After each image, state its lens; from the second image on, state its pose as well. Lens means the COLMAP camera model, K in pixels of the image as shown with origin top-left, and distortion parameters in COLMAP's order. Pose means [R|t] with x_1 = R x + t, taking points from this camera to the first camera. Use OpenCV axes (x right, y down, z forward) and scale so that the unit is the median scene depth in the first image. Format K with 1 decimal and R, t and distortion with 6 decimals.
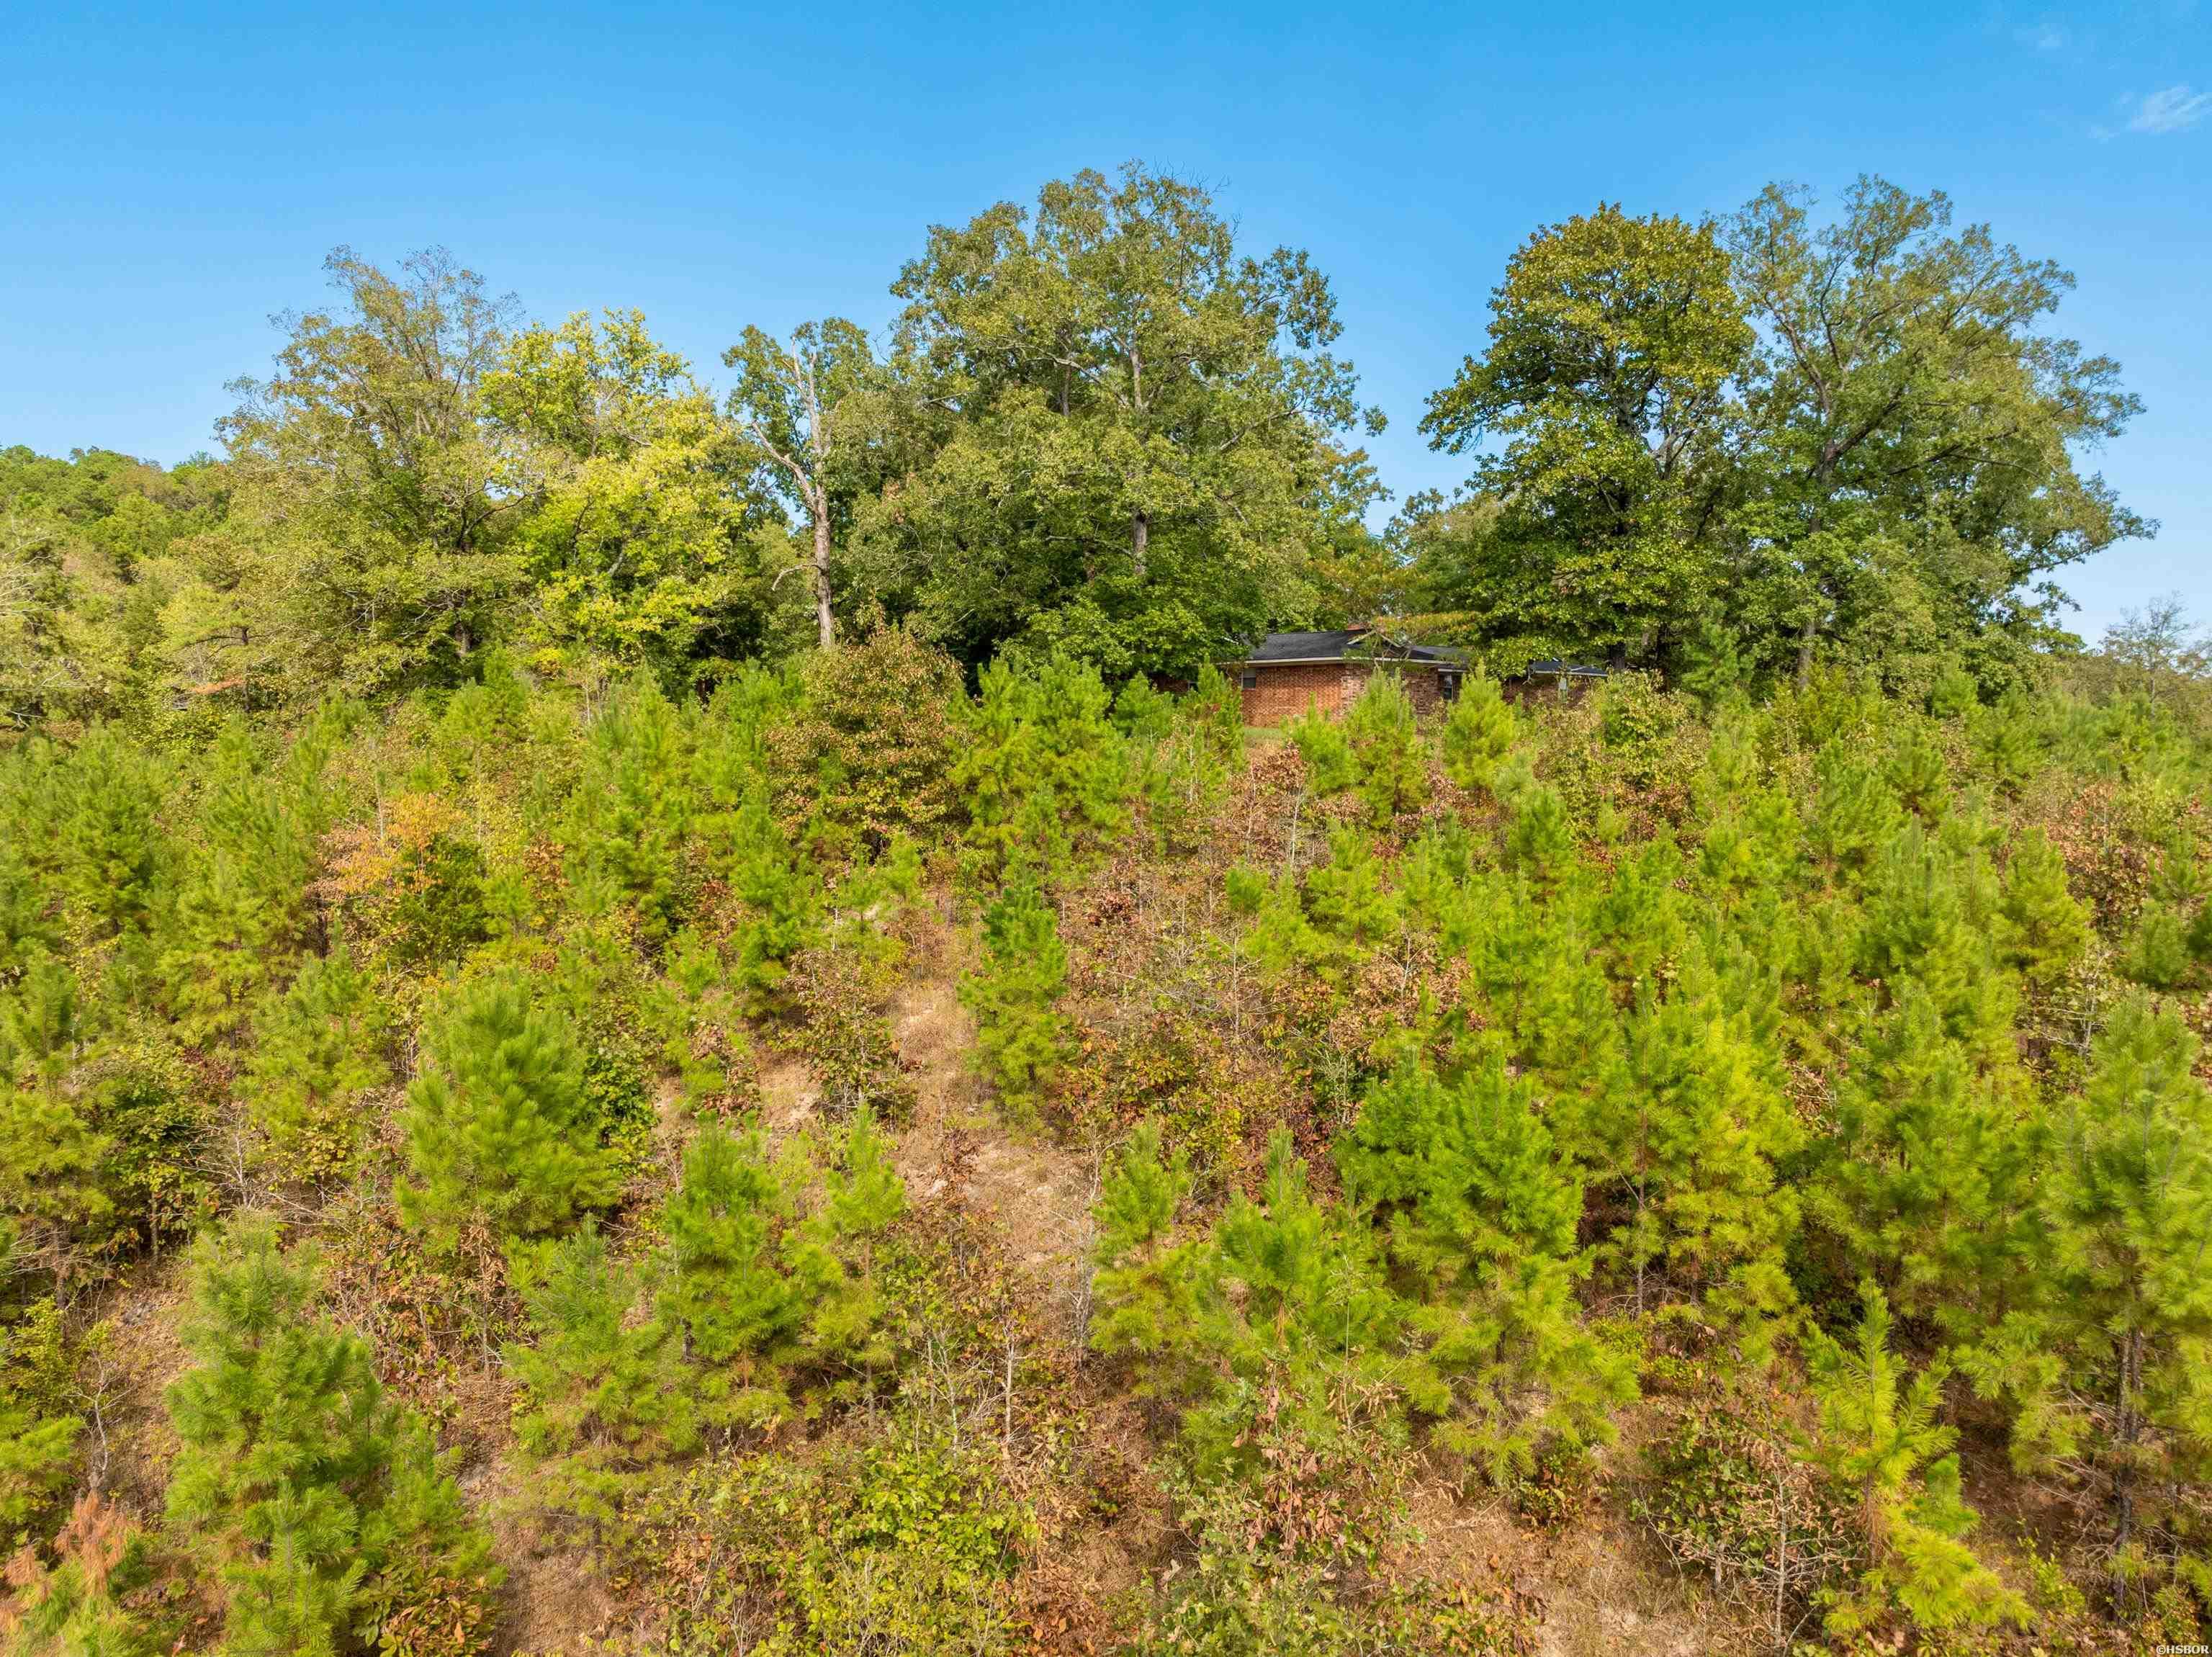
lens RADIAL K [[1539.6, 0, 1109.0], [0, 1539.6, 820.1], [0, 0, 1]] dist [-0.028785, 0.000055]
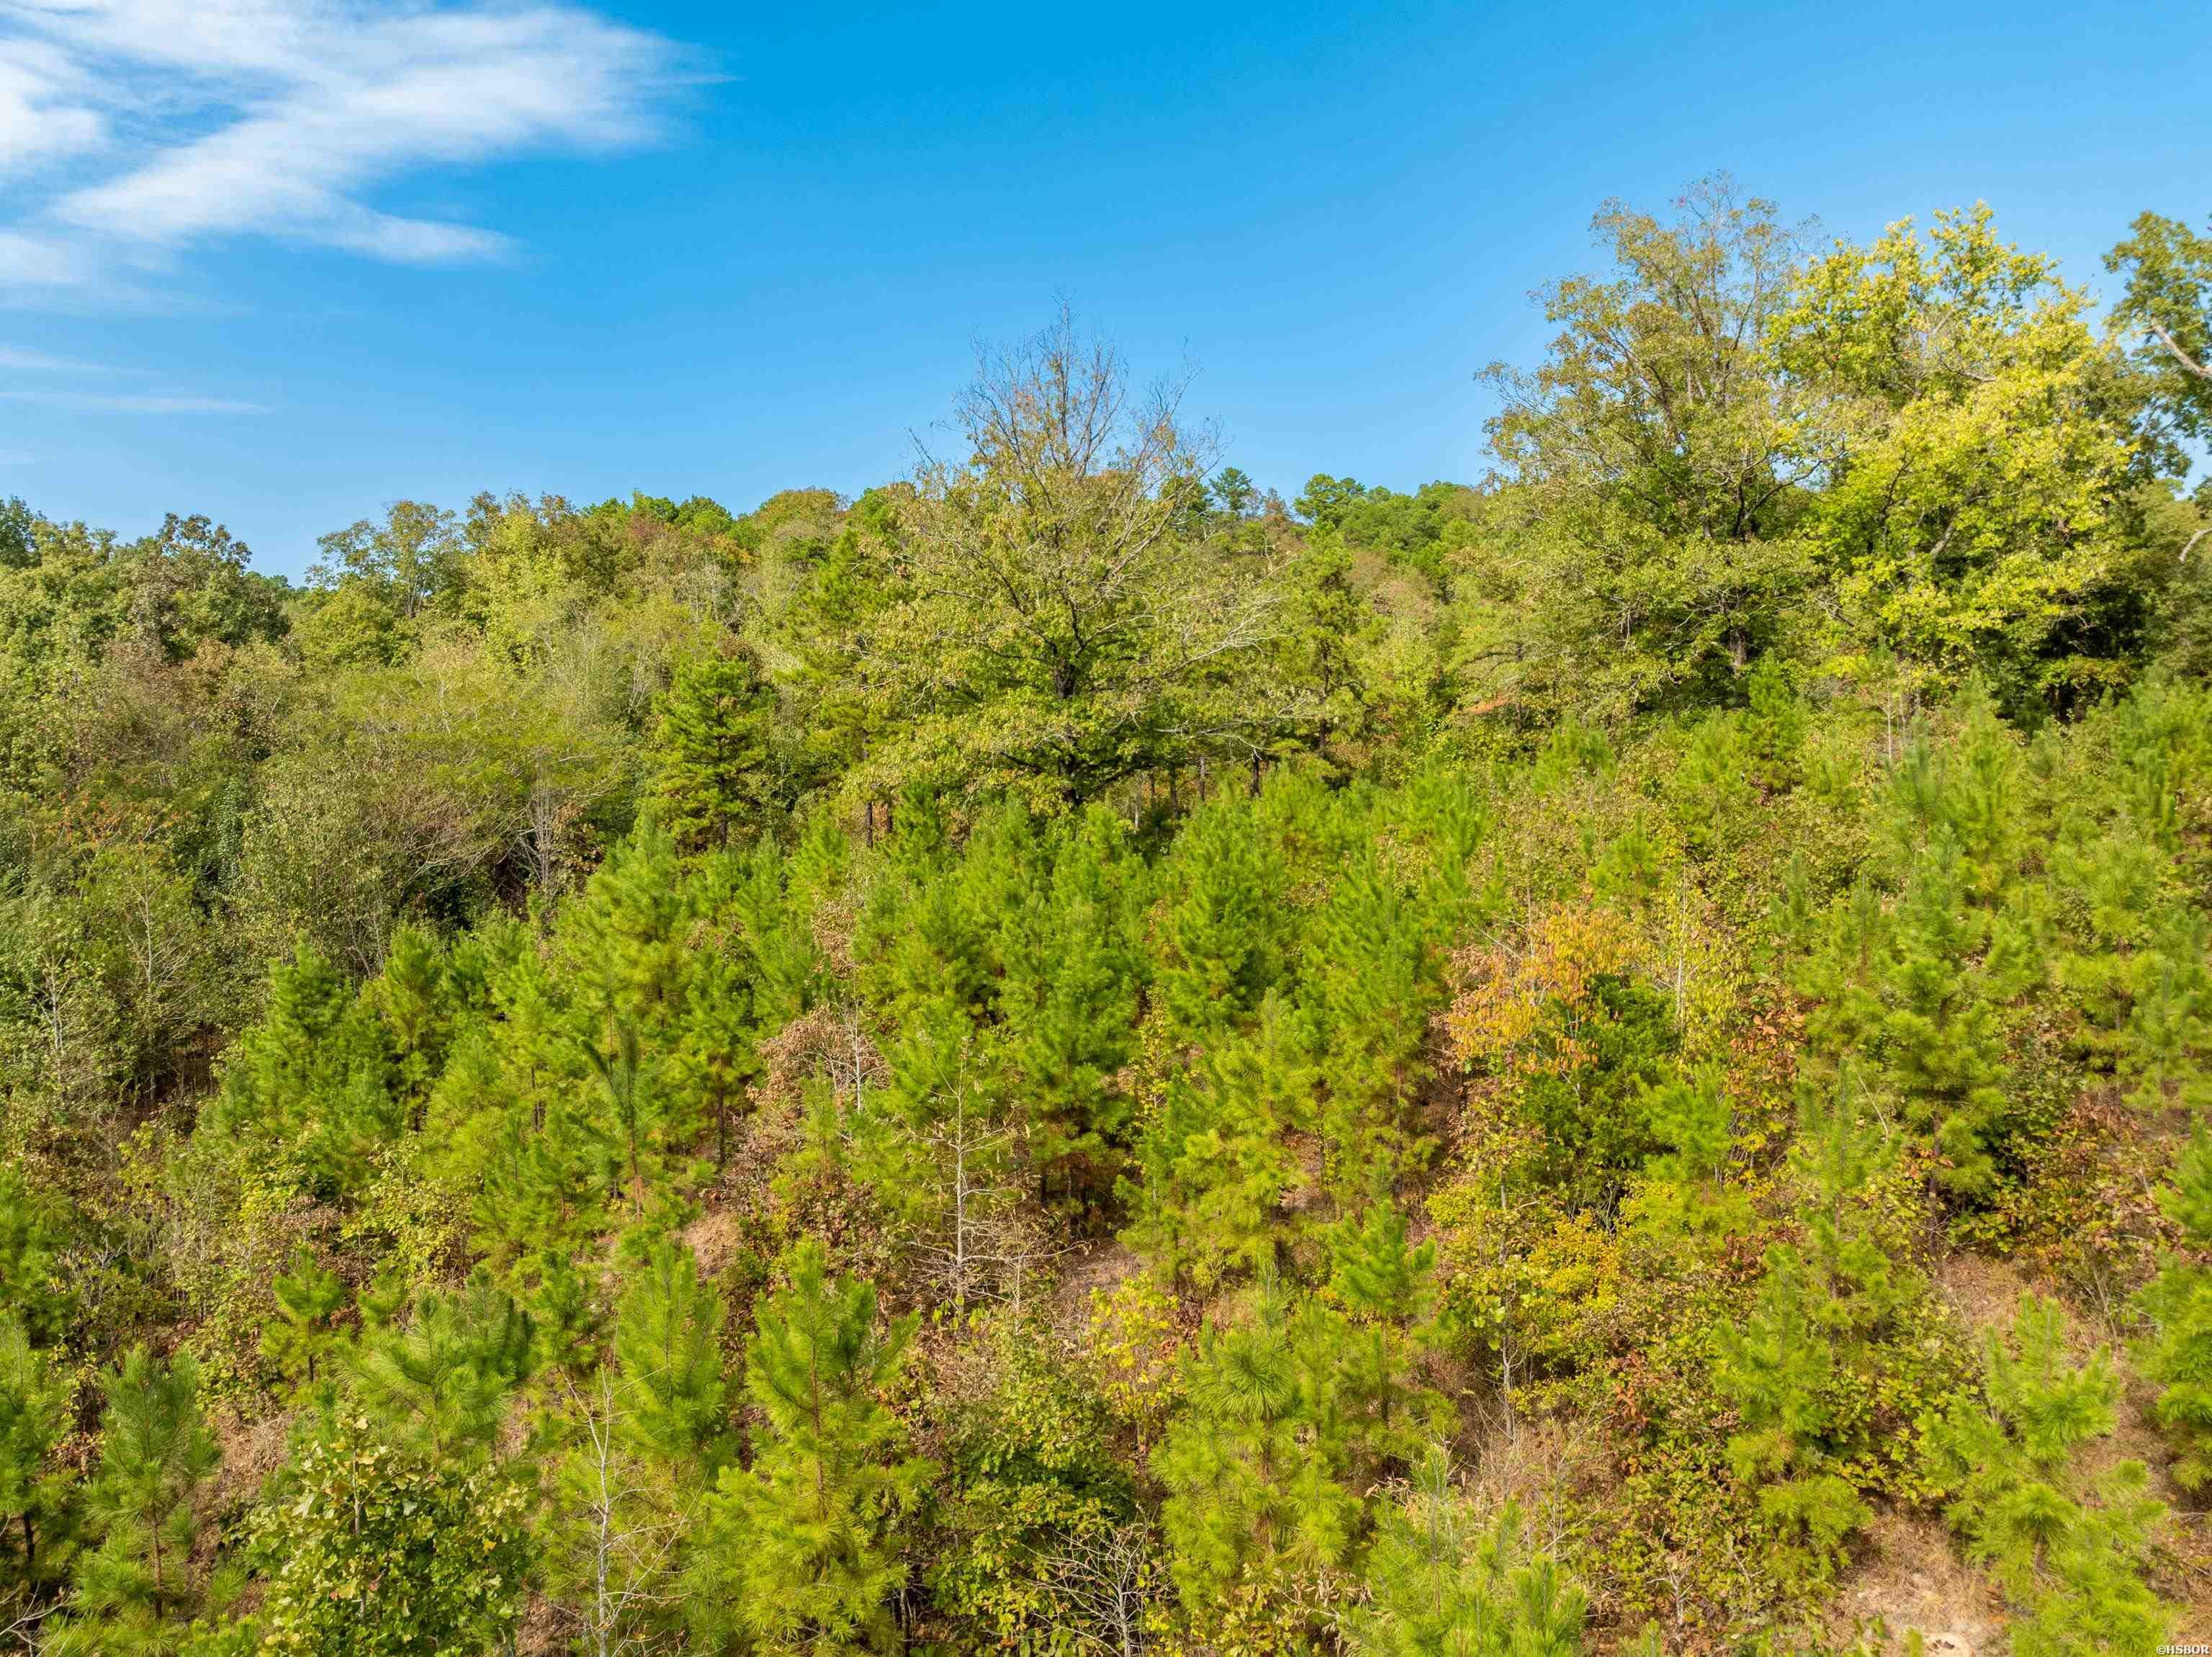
lens RADIAL K [[1539.6, 0, 1113.3], [0, 1539.6, 825.8], [0, 0, 1]] dist [-0.028785, 0.000055]
pose [[0.692467, 0.041797, -0.720238, -0.039830], [-0.039820, 0.999013, 0.019689, -0.017946], [0.720350, 0.015046, 0.693447, 0.131763]]
